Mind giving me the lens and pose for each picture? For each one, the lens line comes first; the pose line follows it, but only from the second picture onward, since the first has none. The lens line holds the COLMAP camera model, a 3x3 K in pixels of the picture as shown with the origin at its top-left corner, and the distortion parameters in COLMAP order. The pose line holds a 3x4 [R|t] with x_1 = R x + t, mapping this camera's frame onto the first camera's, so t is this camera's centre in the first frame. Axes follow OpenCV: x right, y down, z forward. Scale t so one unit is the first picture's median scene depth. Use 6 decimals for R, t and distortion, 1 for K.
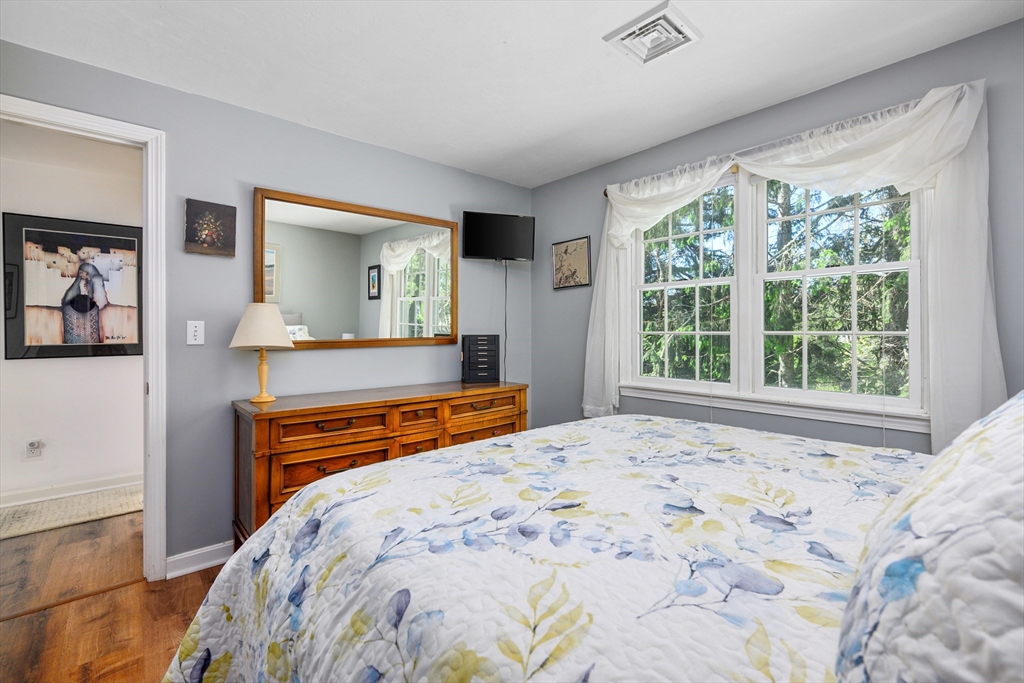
lens RADIAL K [[426.5, 0, 514.6], [0, 426.5, 328.1], [0, 0, 1]] dist [-0.002939, -0.000149]
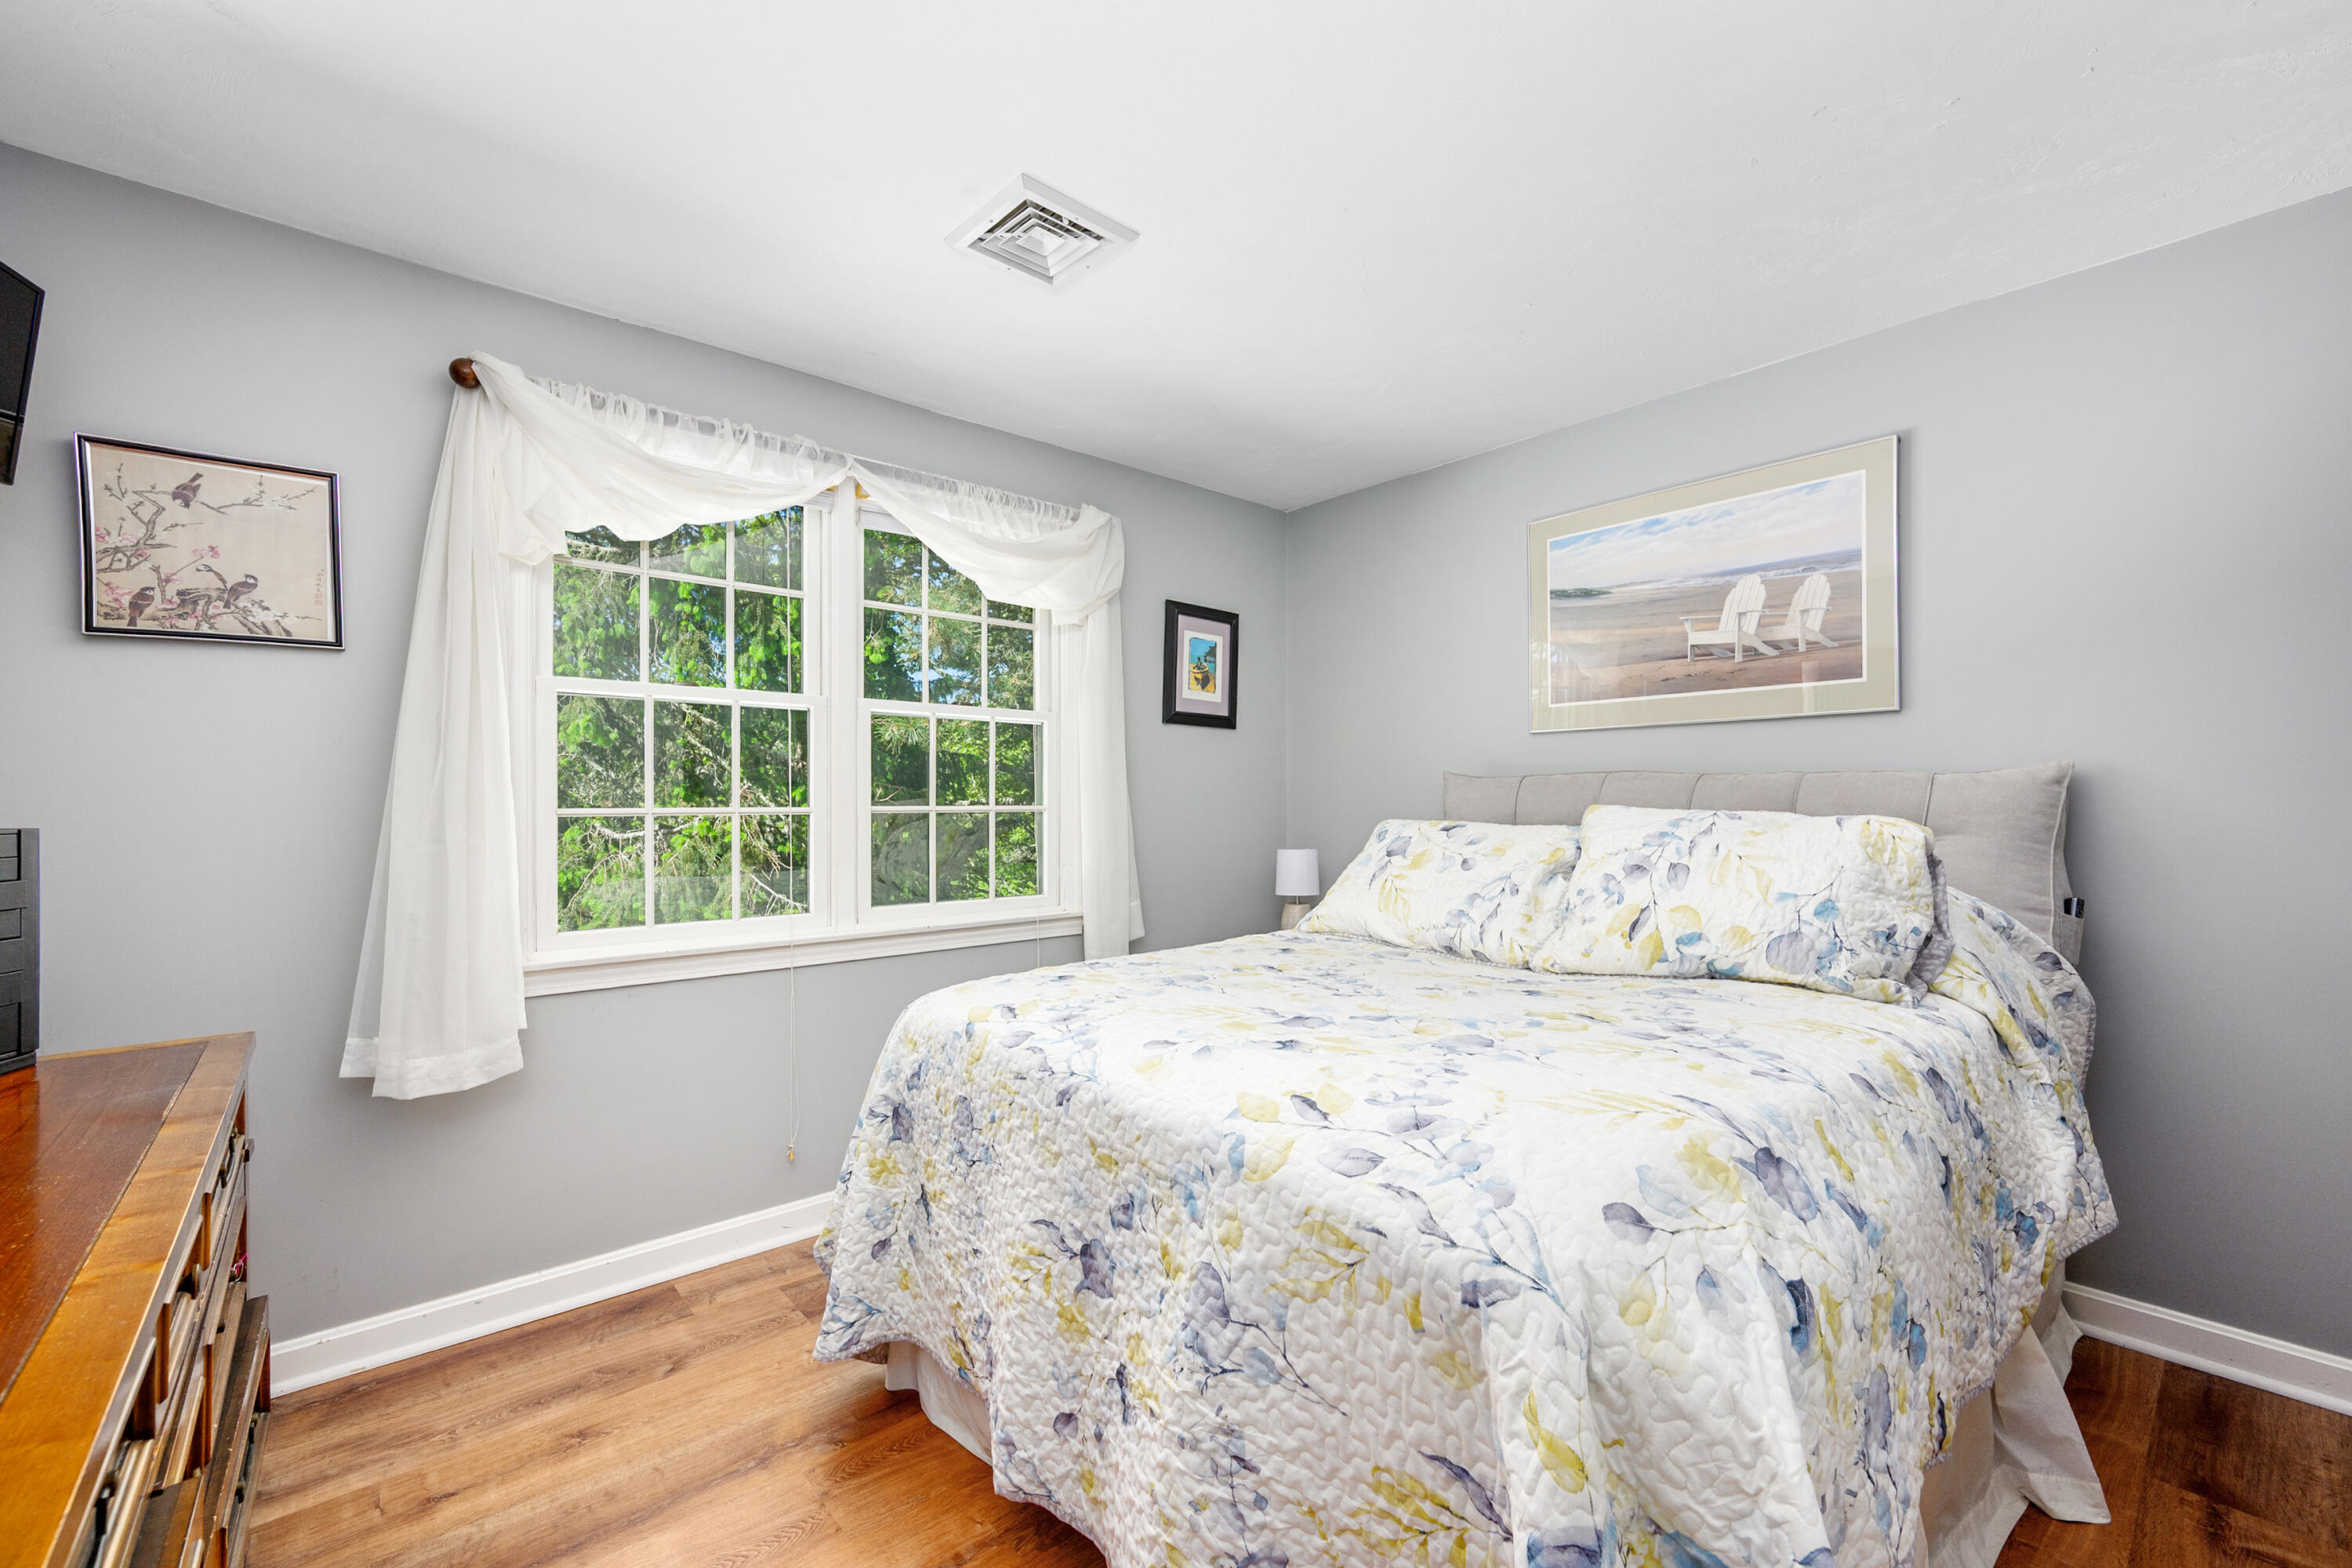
lens RADIAL K [[962.8, 0, 1176.0], [0, 962.8, 784.0], [0, 0, 1]] dist [-0.002499, -0.000199]
pose [[-0.010268, 0.017825, 0.999788, -0.697223], [0.007535, 0.999814, -0.017748, 0.006354], [-0.999919, 0.007351, -0.010401, 0.685978]]
